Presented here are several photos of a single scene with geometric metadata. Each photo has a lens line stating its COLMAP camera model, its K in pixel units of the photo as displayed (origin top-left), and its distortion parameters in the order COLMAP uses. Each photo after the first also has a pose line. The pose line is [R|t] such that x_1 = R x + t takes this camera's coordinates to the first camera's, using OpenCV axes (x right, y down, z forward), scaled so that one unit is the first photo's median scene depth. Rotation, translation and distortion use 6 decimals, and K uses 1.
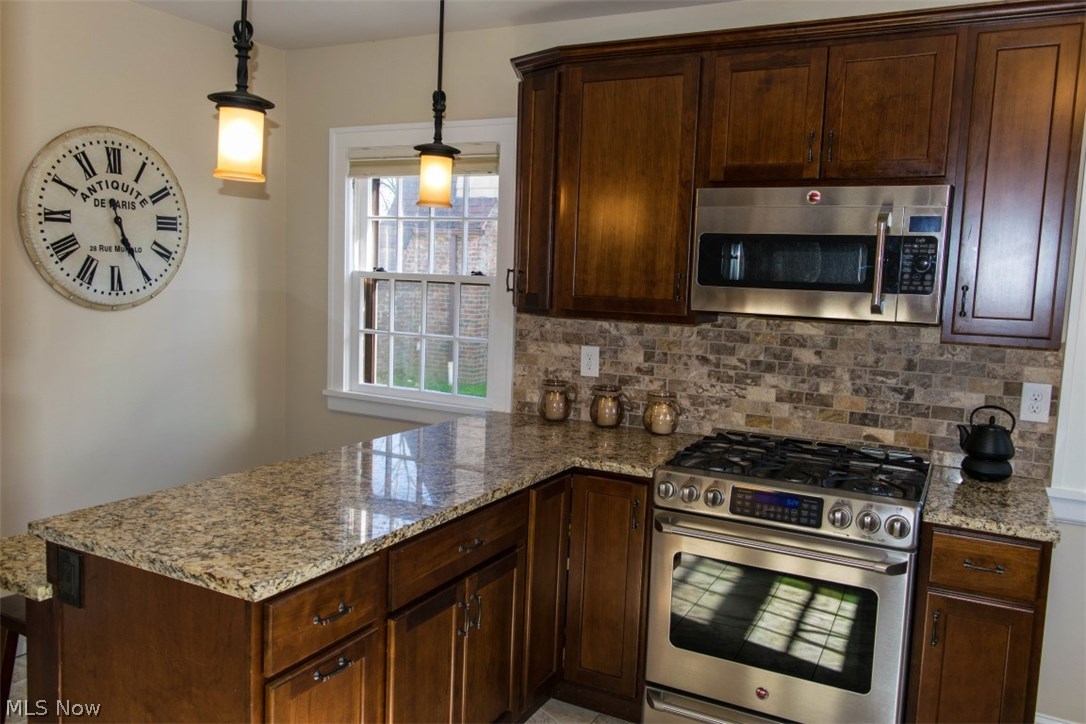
lens RADIAL K [[851.6, 0, 543.2], [0, 851.6, 364.5], [0, 0, 1]] dist [0.024868, 0.004890]
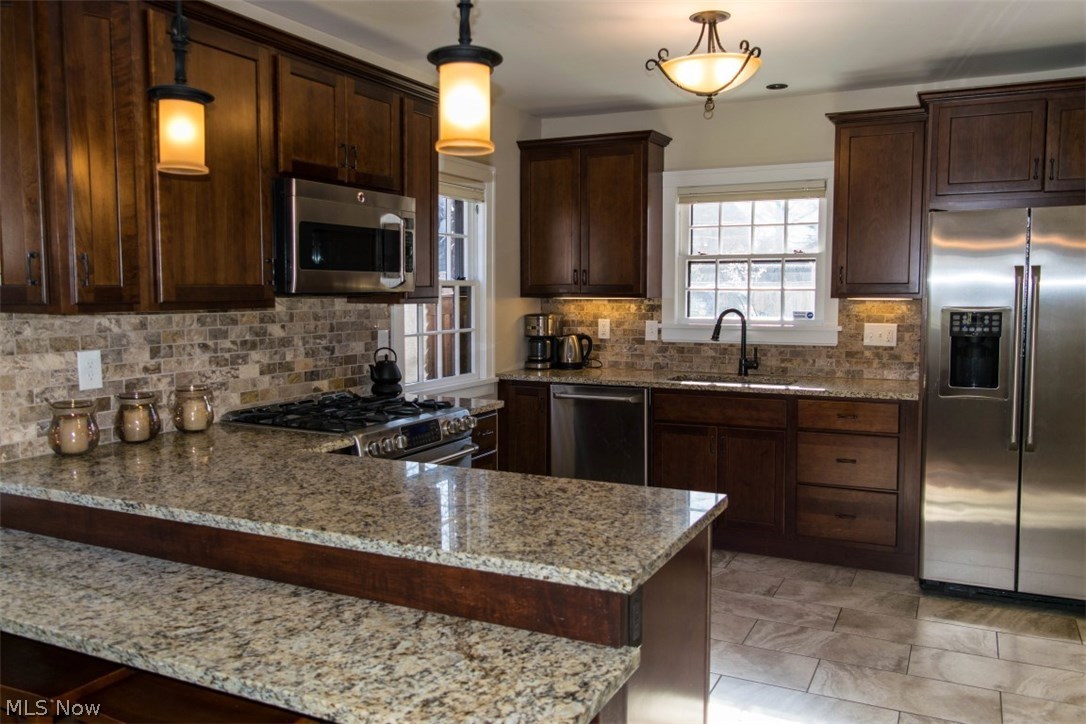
lens RADIAL K [[851.6, 0, 544.8], [0, 851.6, 356.1], [0, 0, 1]] dist [0.024868, 0.004890]
pose [[-0.030413, -0.116919, 0.992676, -0.798448], [0.110754, 0.986625, 0.119599, -0.069418], [-0.993382, 0.113580, -0.017057, 0.637559]]
